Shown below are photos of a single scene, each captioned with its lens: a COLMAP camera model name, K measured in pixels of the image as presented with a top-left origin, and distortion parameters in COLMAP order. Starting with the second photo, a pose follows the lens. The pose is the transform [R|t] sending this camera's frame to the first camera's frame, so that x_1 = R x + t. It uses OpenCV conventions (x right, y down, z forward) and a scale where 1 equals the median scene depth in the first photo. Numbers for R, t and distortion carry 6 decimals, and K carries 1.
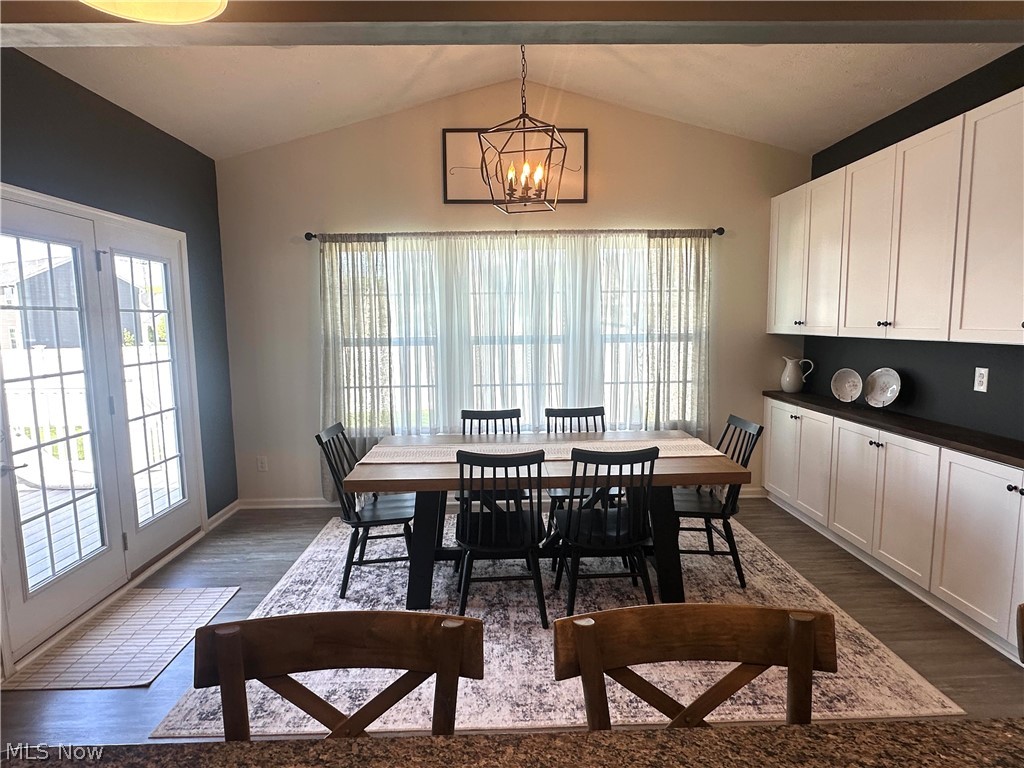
lens RADIAL K [[577.9, 0, 512.0], [0, 577.9, 384.0], [0, 0, 1]] dist [0.001277, -0.000441]
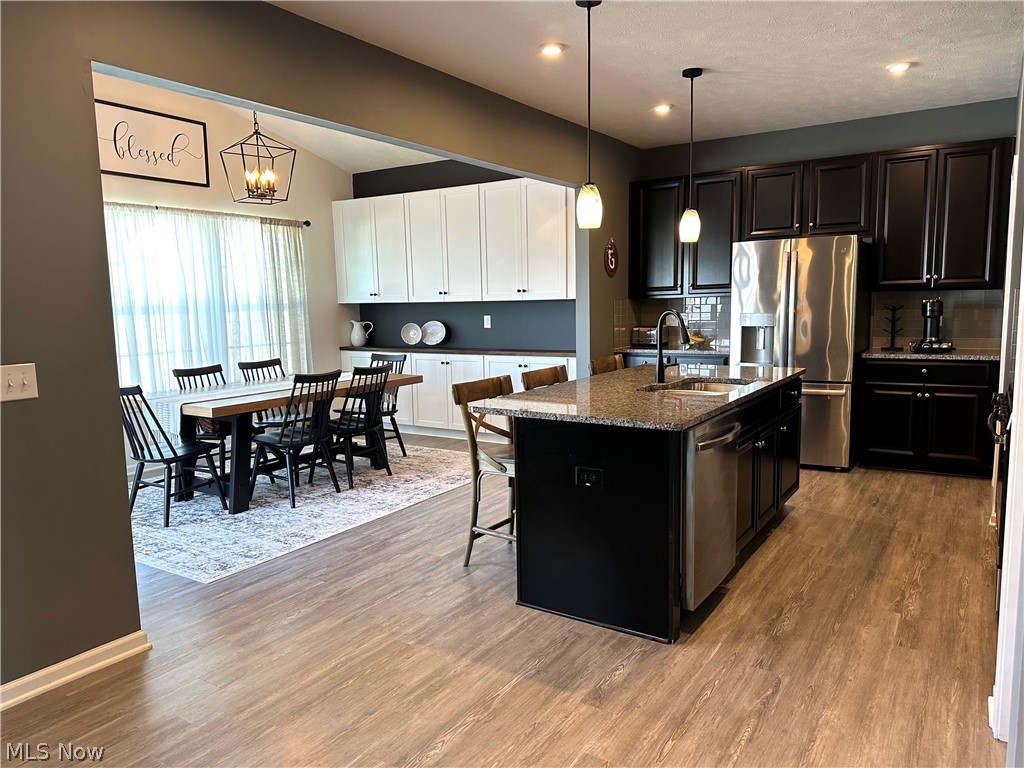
lens RADIAL K [[712.6, 0, 515.8], [0, 712.6, 390.1], [0, 0, 1]] dist [0.160189, -0.334884]
pose [[0.561101, -0.102655, 0.821357, -0.764568], [0.105139, 0.993082, 0.052293, 0.071599], [-0.821043, 0.057015, 0.568012, -0.287214]]
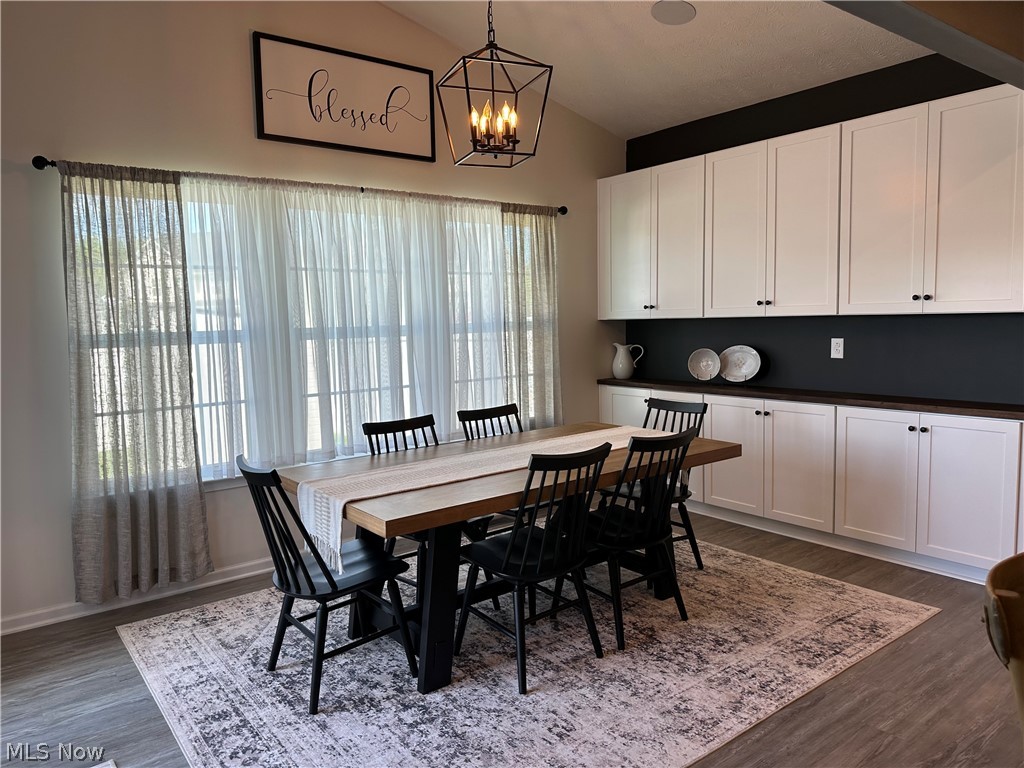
lens RADIAL K [[717.5, 0, 509.6], [0, 717.5, 380.5], [0, 0, 1]] dist [0.131557, -0.195490]
pose [[0.807790, -0.060692, 0.586337, -0.419716], [0.079611, 0.996805, -0.006500, 0.010218], [-0.584069, 0.051929, 0.810041, 0.124132]]
